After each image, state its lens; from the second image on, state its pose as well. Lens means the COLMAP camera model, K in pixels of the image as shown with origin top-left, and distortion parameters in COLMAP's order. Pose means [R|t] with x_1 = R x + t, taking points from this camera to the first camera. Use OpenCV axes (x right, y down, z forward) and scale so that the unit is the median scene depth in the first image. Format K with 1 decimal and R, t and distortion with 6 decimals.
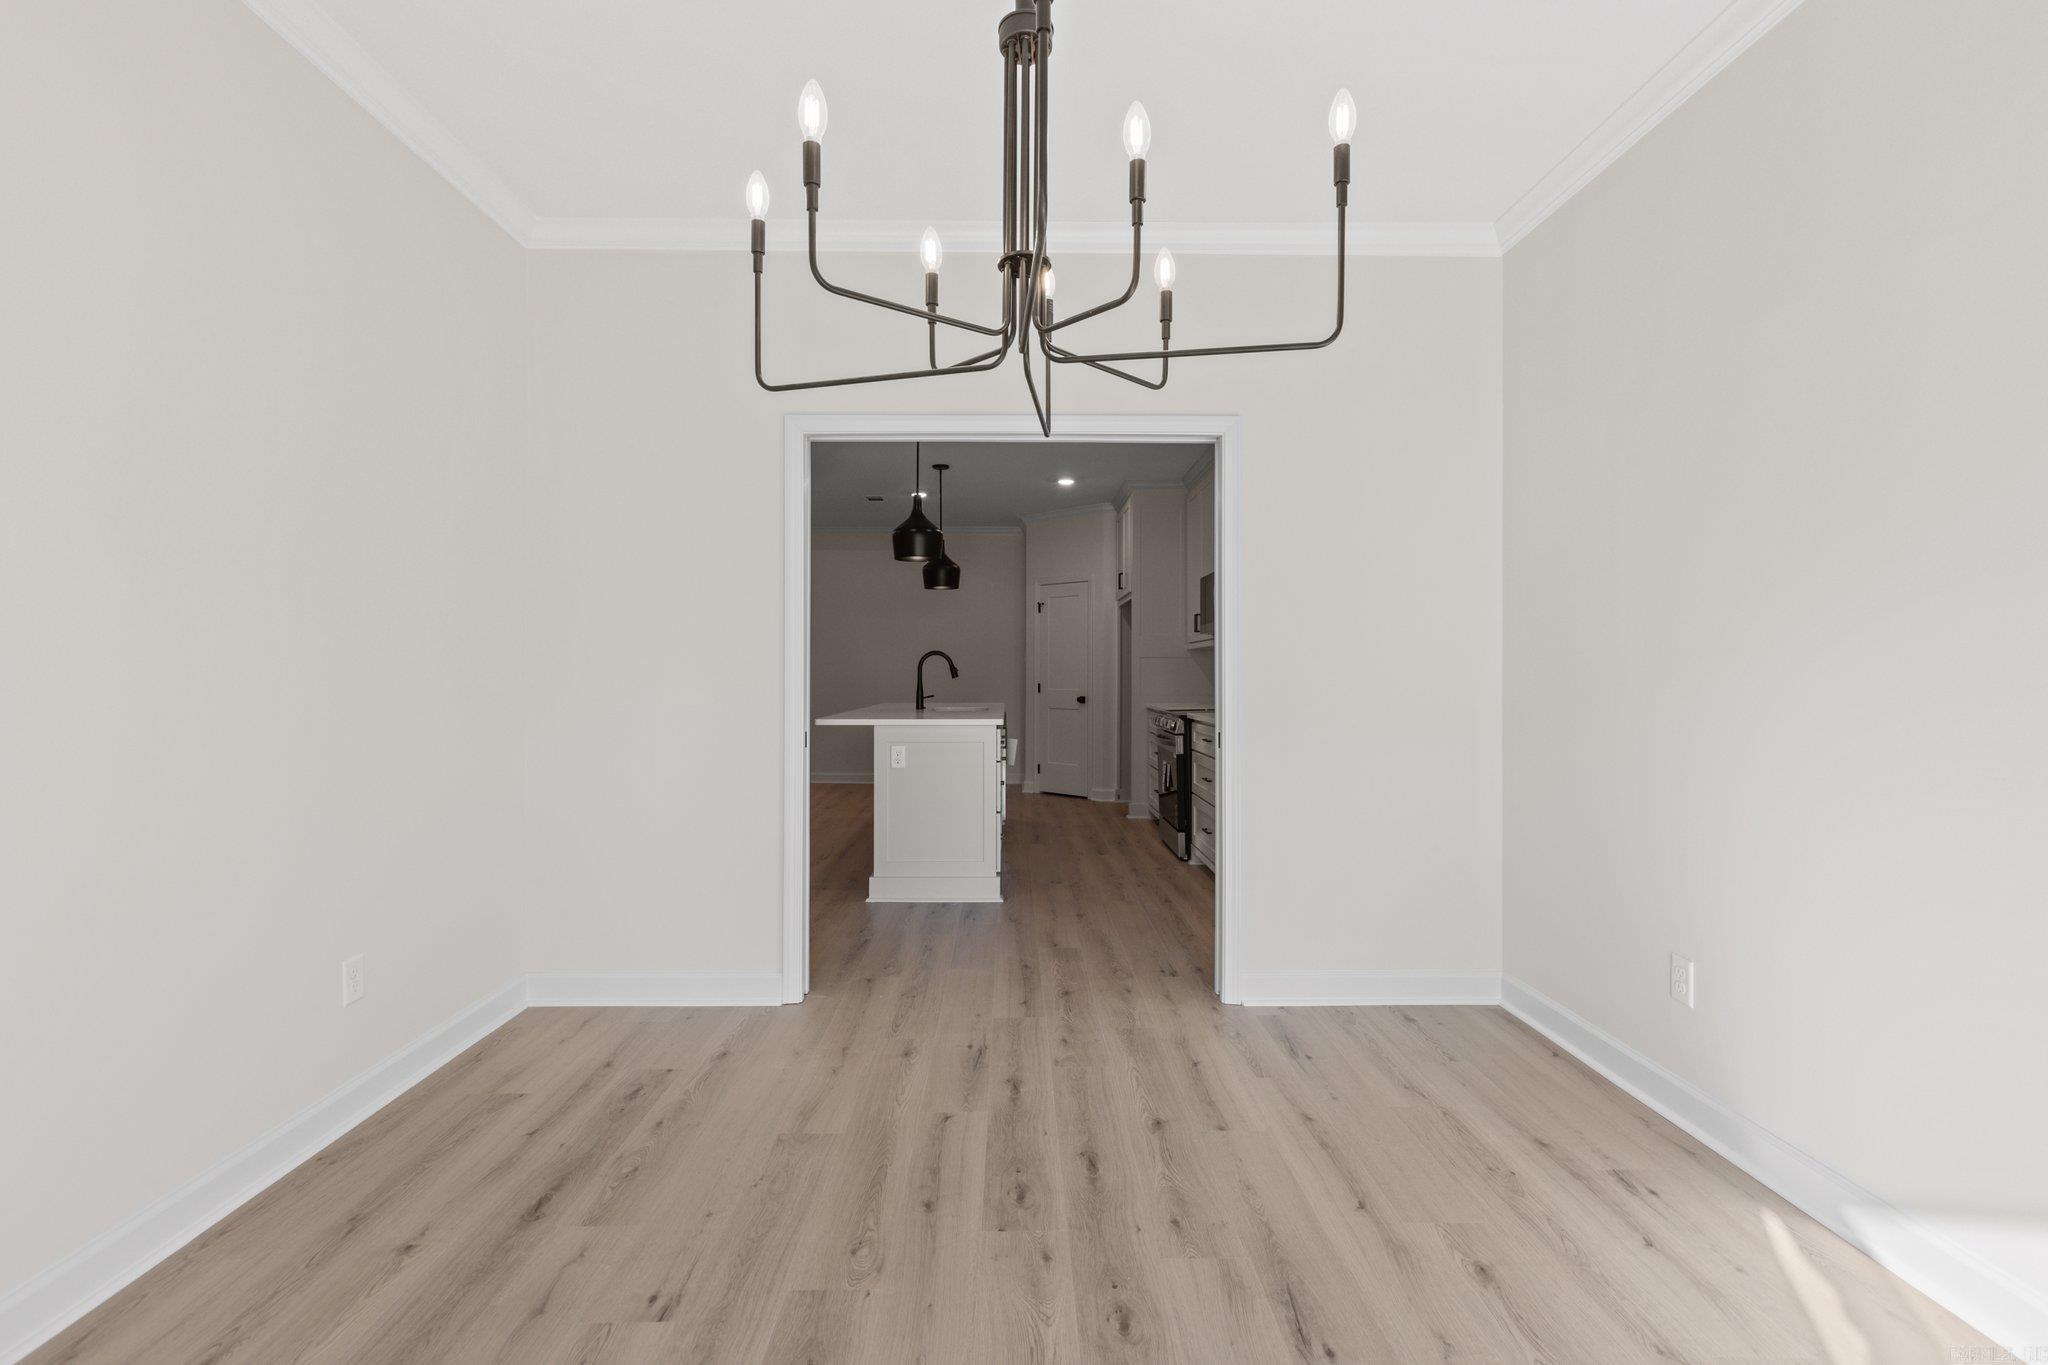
lens RADIAL K [[941.0, 0, 1019.6], [0, 941.0, 675.7], [0, 0, 1]] dist [0.002188, 0.000202]
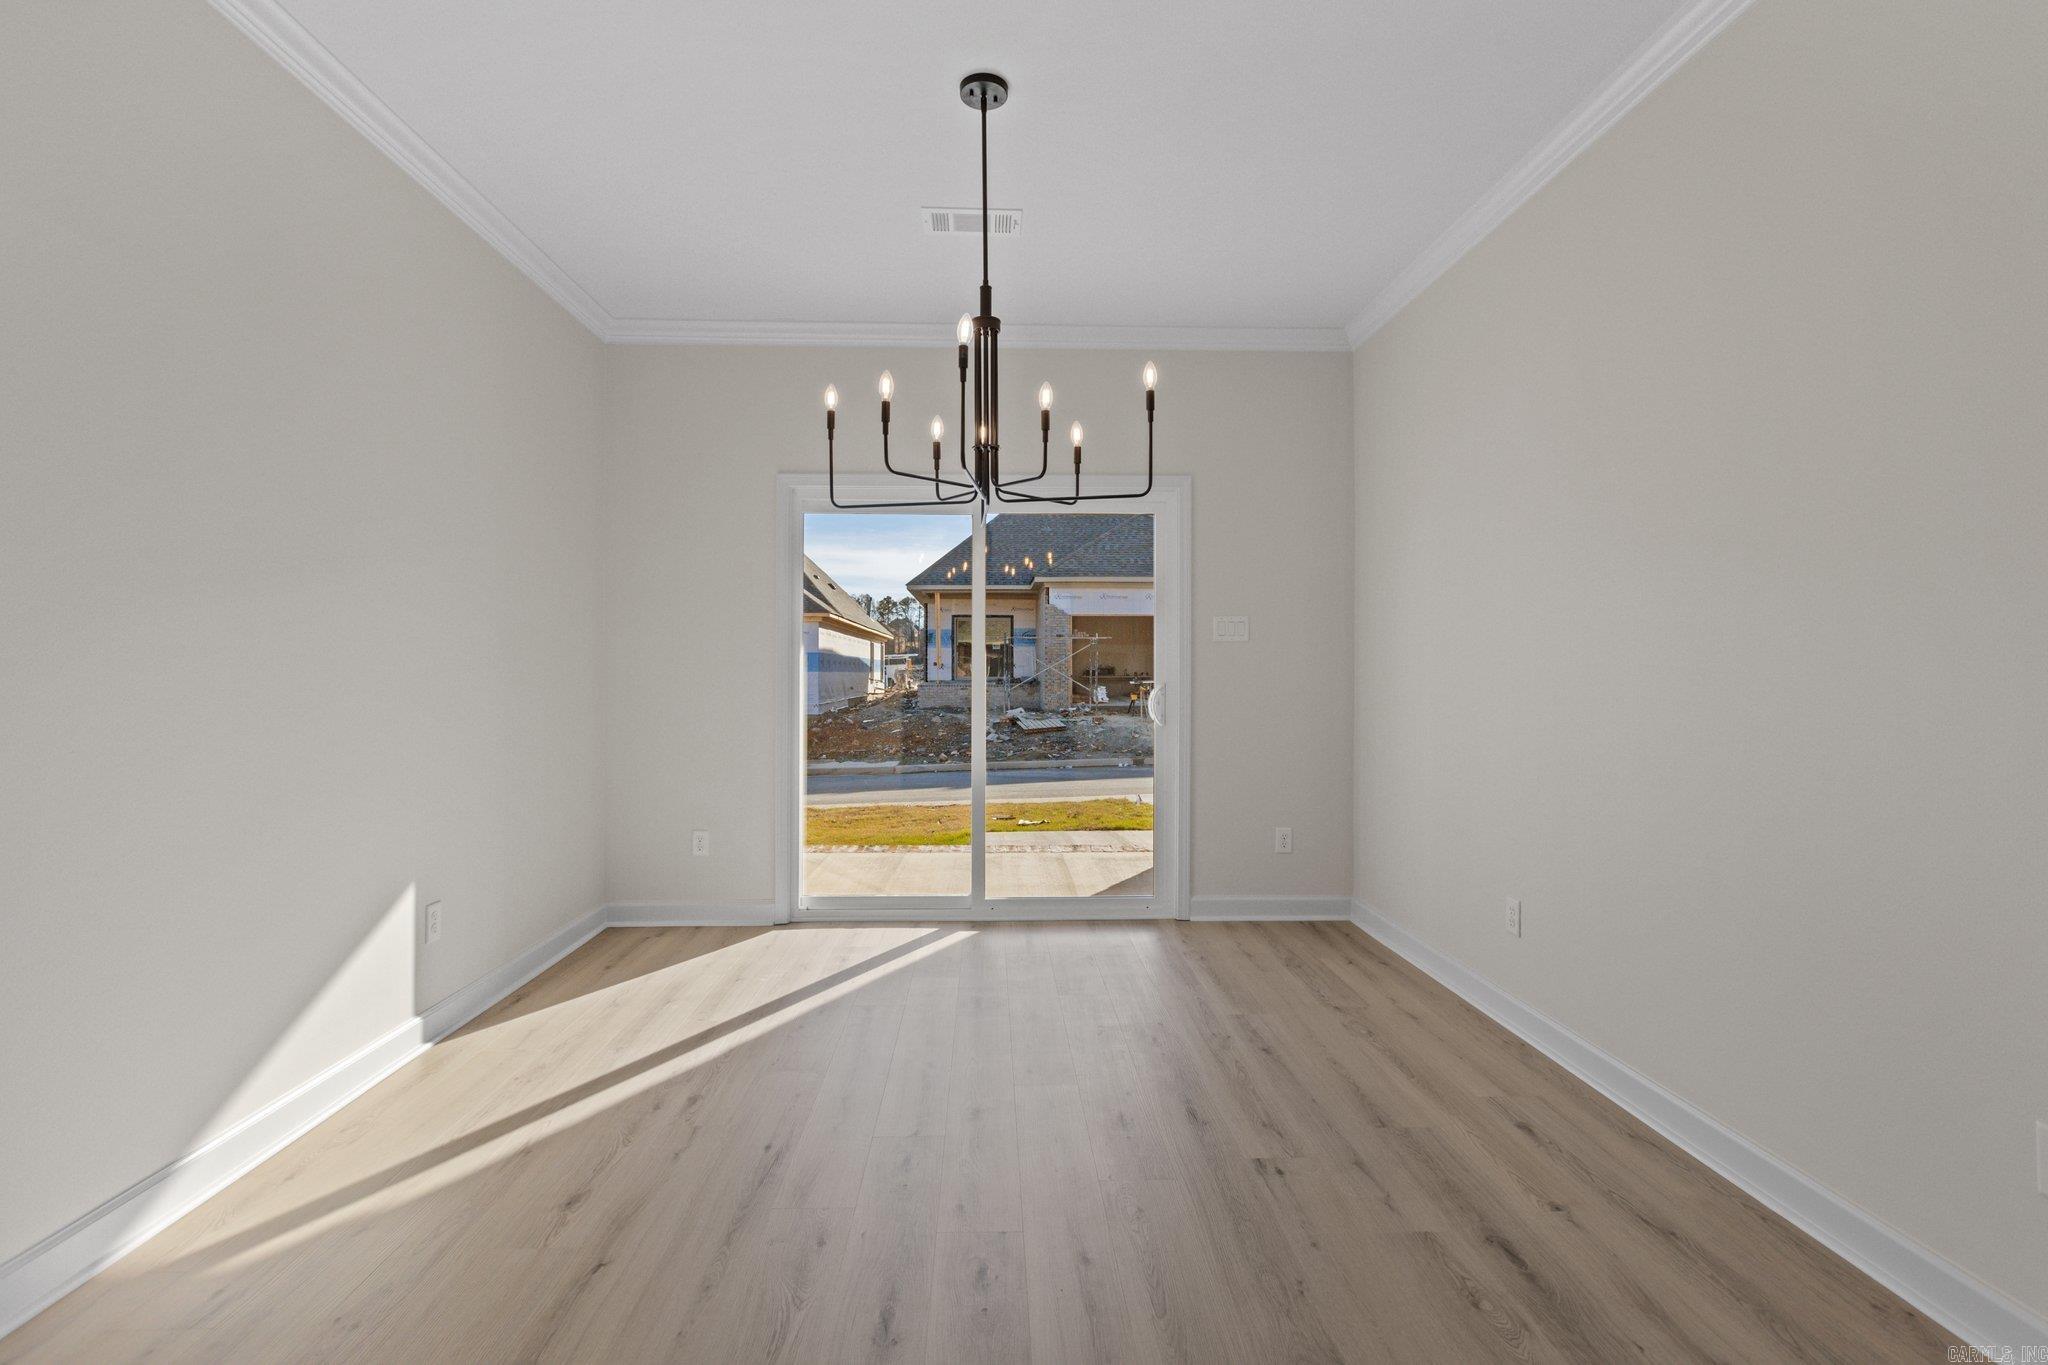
lens RADIAL K [[941.0, 0, 1019.6], [0, 941.0, 675.7], [0, 0, 1]] dist [0.002188, 0.000202]
pose [[-0.999696, -0.003208, -0.024436, -0.010647], [-0.003342, 0.999980, 0.005451, -0.000457], [0.024418, 0.005531, -0.999687, 2.001500]]
